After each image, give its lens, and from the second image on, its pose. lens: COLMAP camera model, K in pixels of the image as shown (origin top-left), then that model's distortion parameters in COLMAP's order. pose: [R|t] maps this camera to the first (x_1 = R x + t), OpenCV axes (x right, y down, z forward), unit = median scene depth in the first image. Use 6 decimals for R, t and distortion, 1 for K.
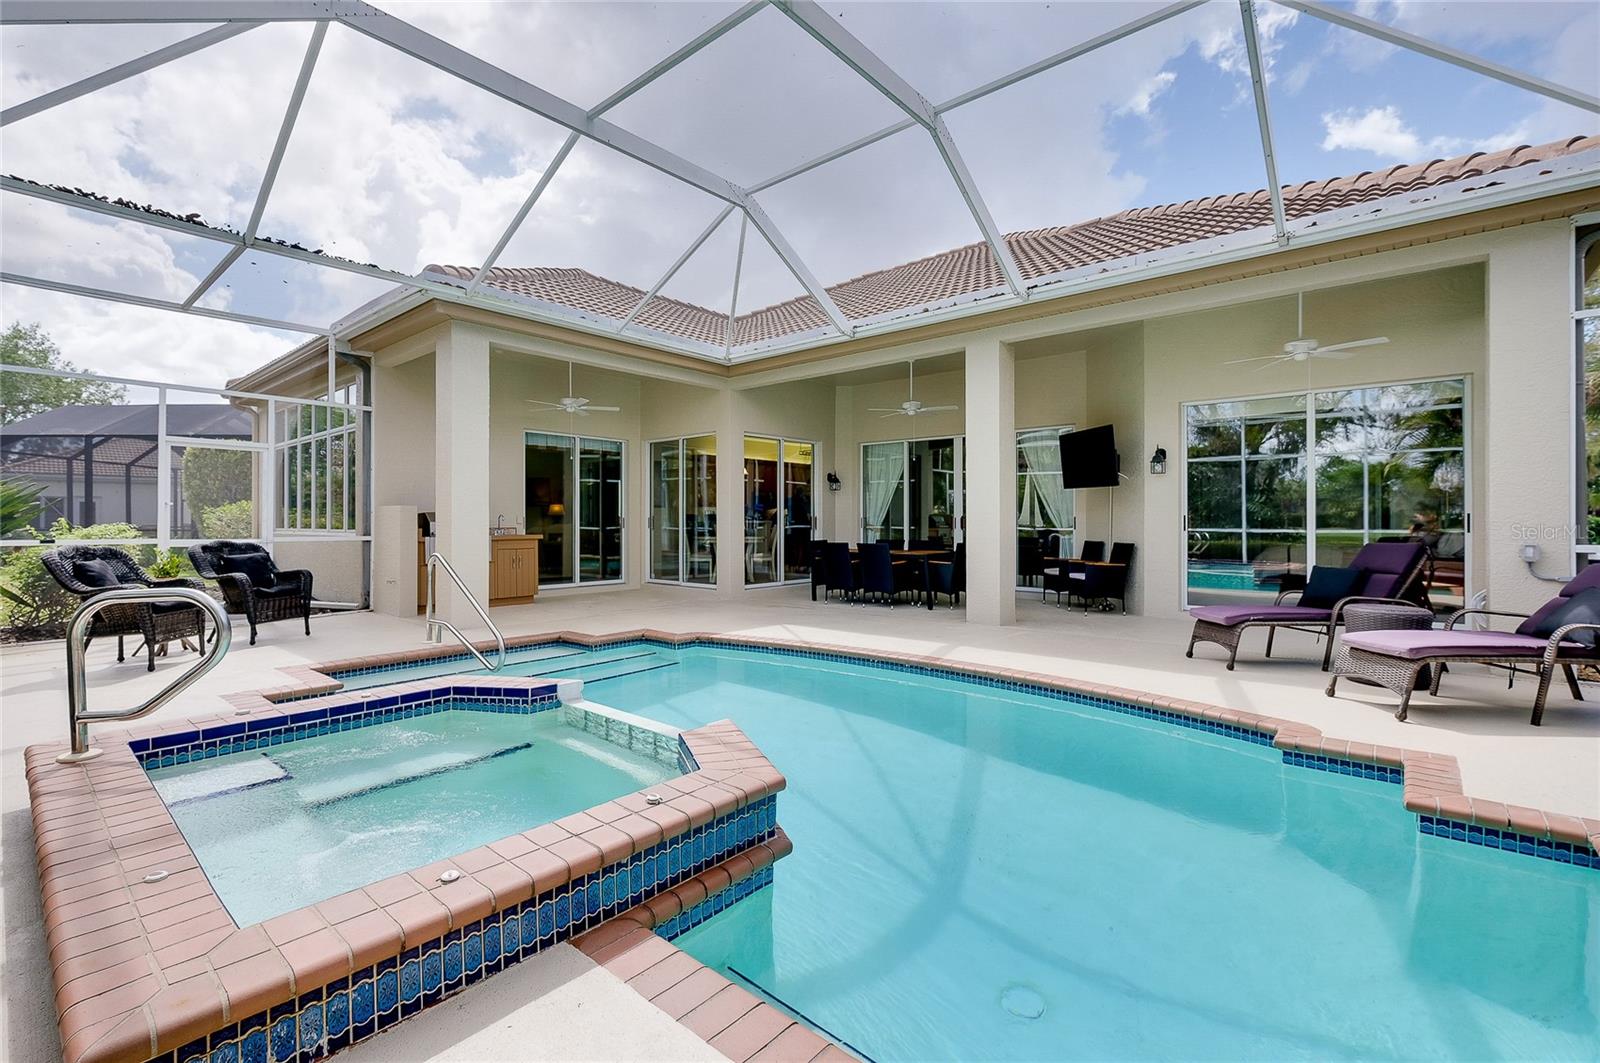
lens RADIAL K [[713.2, 0, 796.4], [0, 713.2, 523.5], [0, 0, 1]] dist [0.001688, 0.000264]
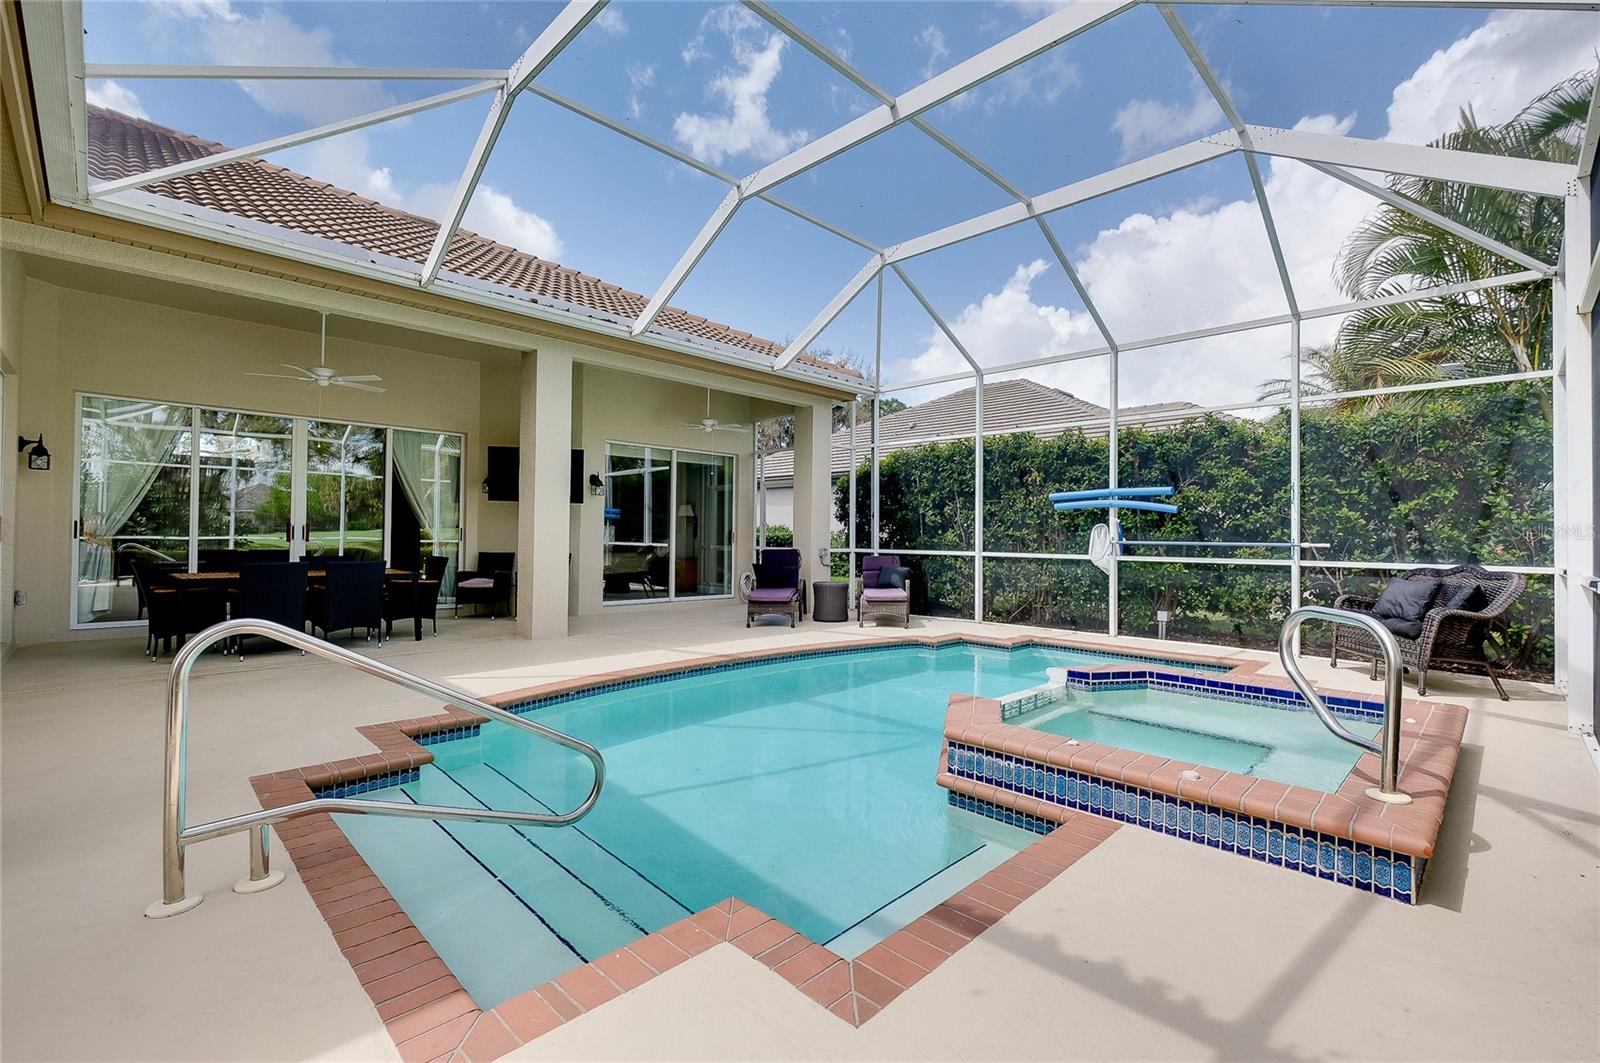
lens RADIAL K [[692.3, 0, 810.8], [0, 692.3, 529.6], [0, 0, 1]] dist [0.000834, 0.000139]
pose [[0.066867, 0.011208, 0.997699, -0.552918], [-0.009672, 0.999897, -0.010584, -0.001205], [-0.997715, -0.008942, 0.066969, 0.479999]]
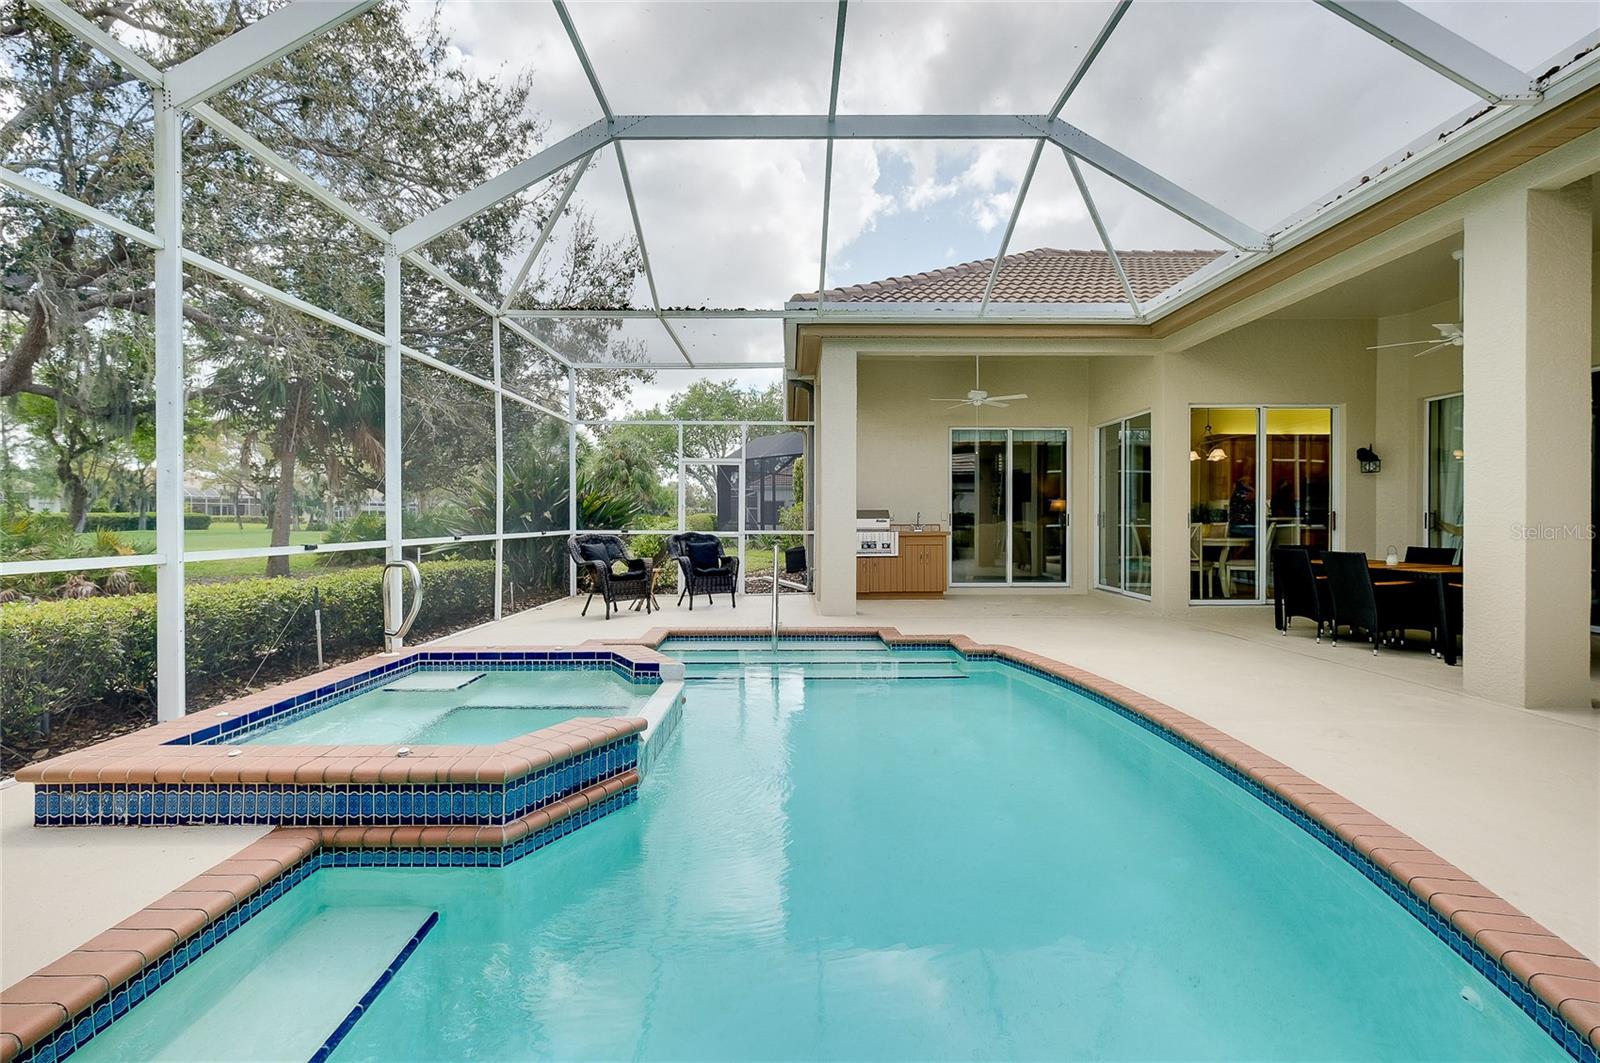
lens RADIAL K [[730.0, 0, 794.6], [0, 730.0, 524.2], [0, 0, 1]] dist [-0.000036, -0.000035]
pose [[0.658444, 0.005078, -0.752613, 0.275494], [-0.001562, 0.999984, 0.005380, -0.000173], [0.752628, -0.002367, 0.658441, 0.165674]]
